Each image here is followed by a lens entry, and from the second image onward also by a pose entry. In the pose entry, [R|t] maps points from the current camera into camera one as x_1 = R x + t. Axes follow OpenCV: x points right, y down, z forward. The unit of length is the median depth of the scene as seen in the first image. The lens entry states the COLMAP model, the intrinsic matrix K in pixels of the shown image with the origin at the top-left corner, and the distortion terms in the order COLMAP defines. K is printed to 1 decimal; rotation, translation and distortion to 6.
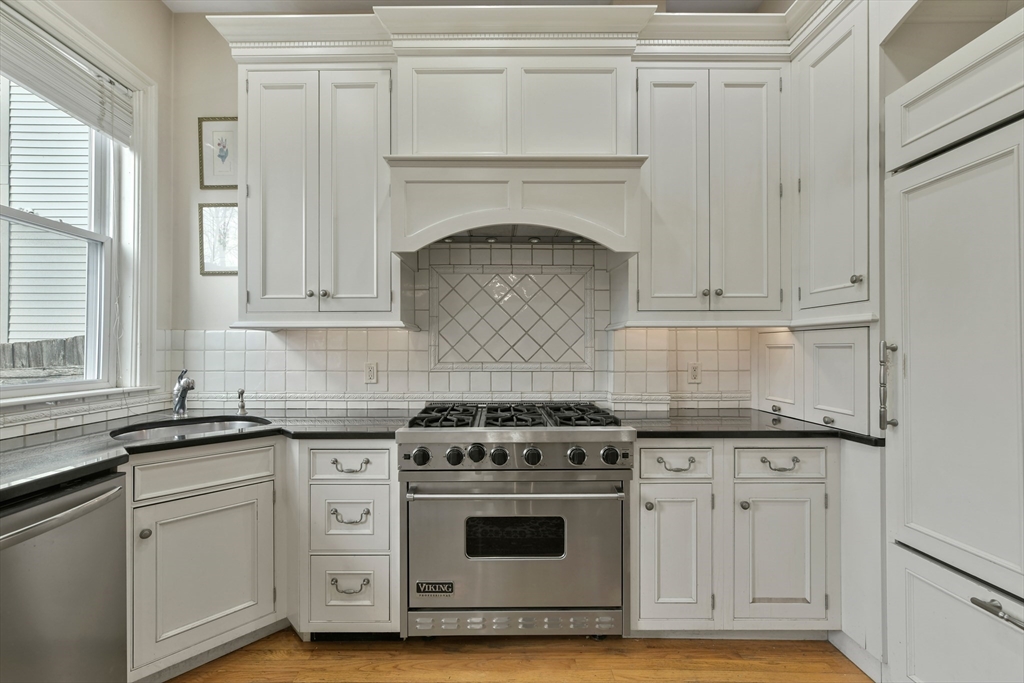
lens RADIAL K [[422.8, 0, 501.8], [0, 422.8, 348.8], [0, 0, 1]] dist [0.001667, -0.000424]
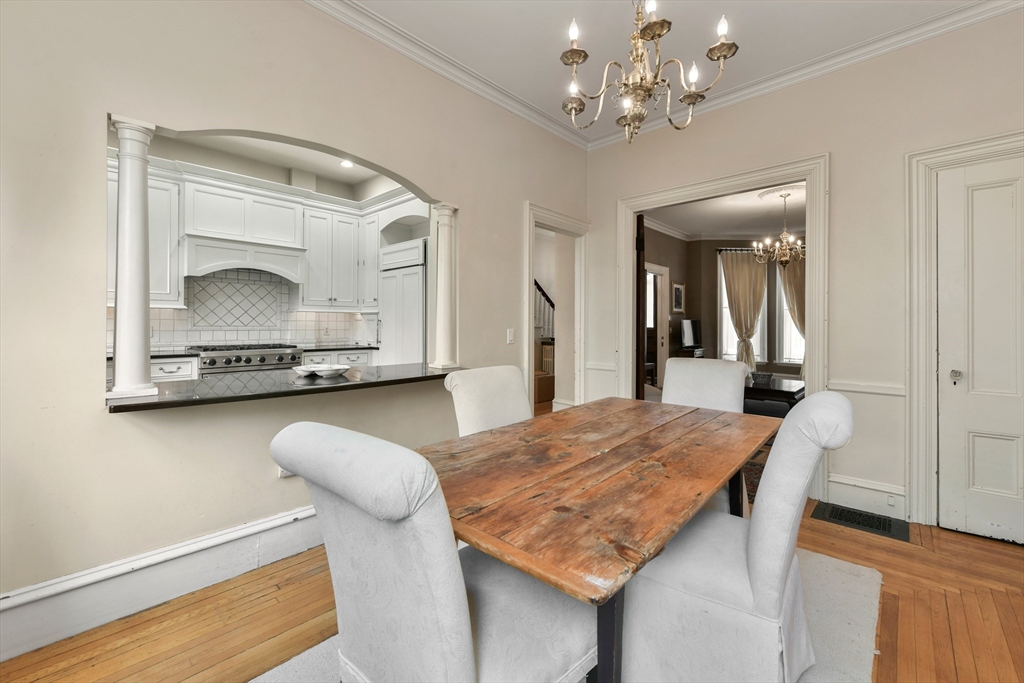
lens RADIAL K [[422.8, 0, 516.3], [0, 422.8, 322.2], [0, 0, 1]] dist [0.001667, -0.000424]
pose [[0.688545, 0.008444, 0.725144, -0.670921], [-0.009695, 0.999950, -0.002438, 0.006308], [-0.725129, -0.005351, 0.688593, -1.766647]]
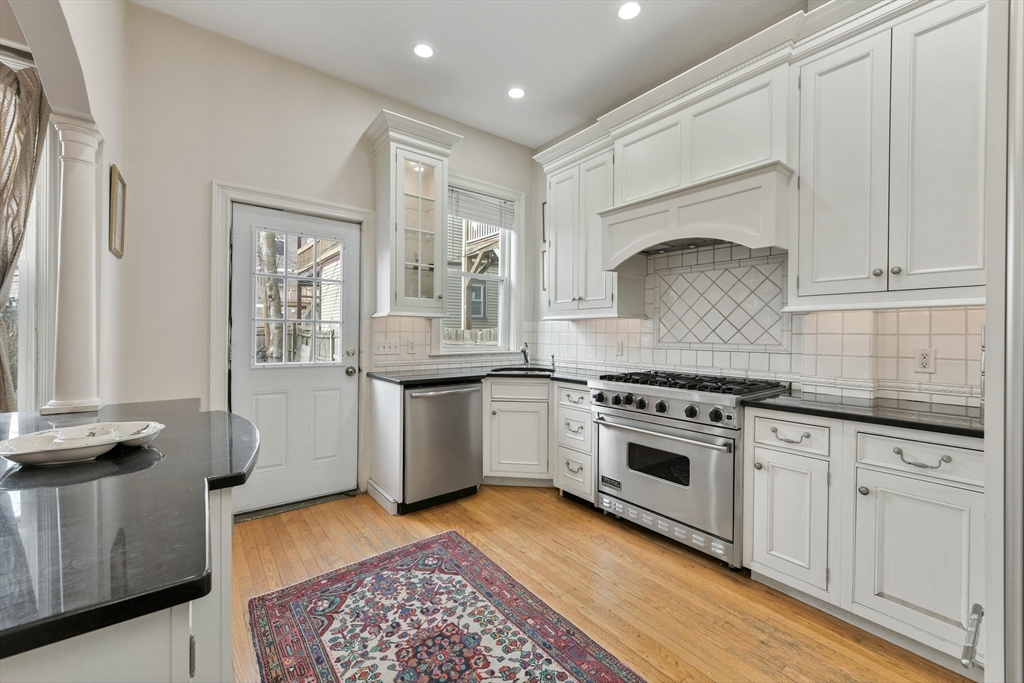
lens RADIAL K [[422.8, 0, 511.4], [0, 422.8, 334.0], [0, 0, 1]] dist [0.001667, -0.000424]
pose [[0.601925, 0.006277, -0.798528, 0.795442], [-0.005539, 0.999978, 0.003685, 0.005301], [0.798534, 0.002205, 0.601946, -0.229709]]
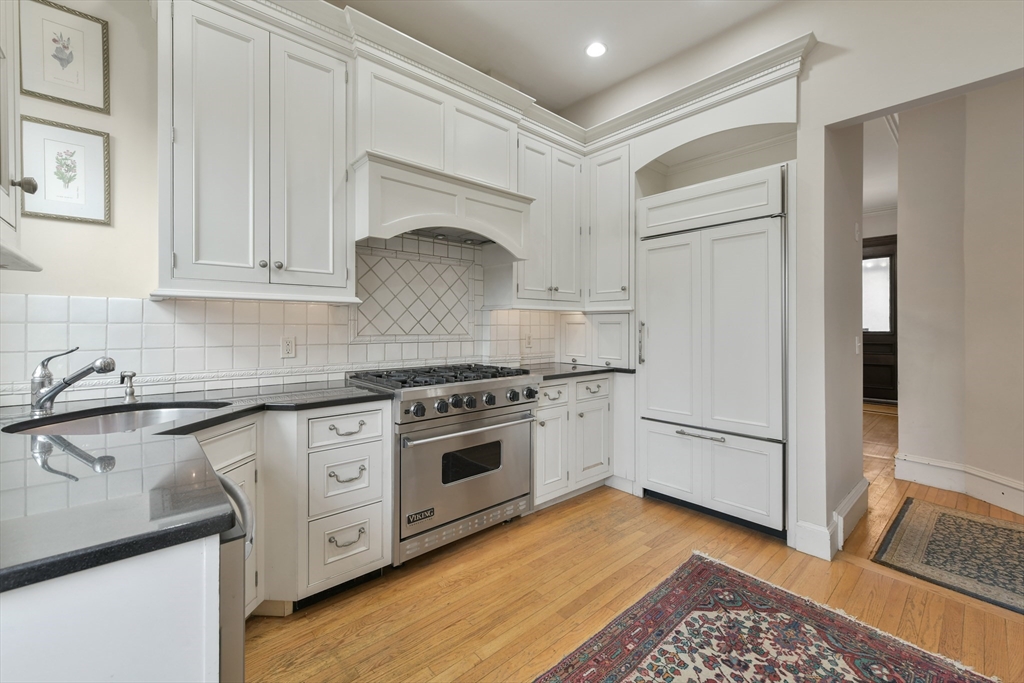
lens RADIAL K [[422.8, 0, 523.2], [0, 422.8, 325.3], [0, 0, 1]] dist [0.001667, -0.000424]
pose [[0.740517, 0.003887, 0.672026, -0.697434], [-0.004567, 0.999989, -0.000751, 0.005979], [-0.672022, -0.002513, 0.740527, -0.105979]]
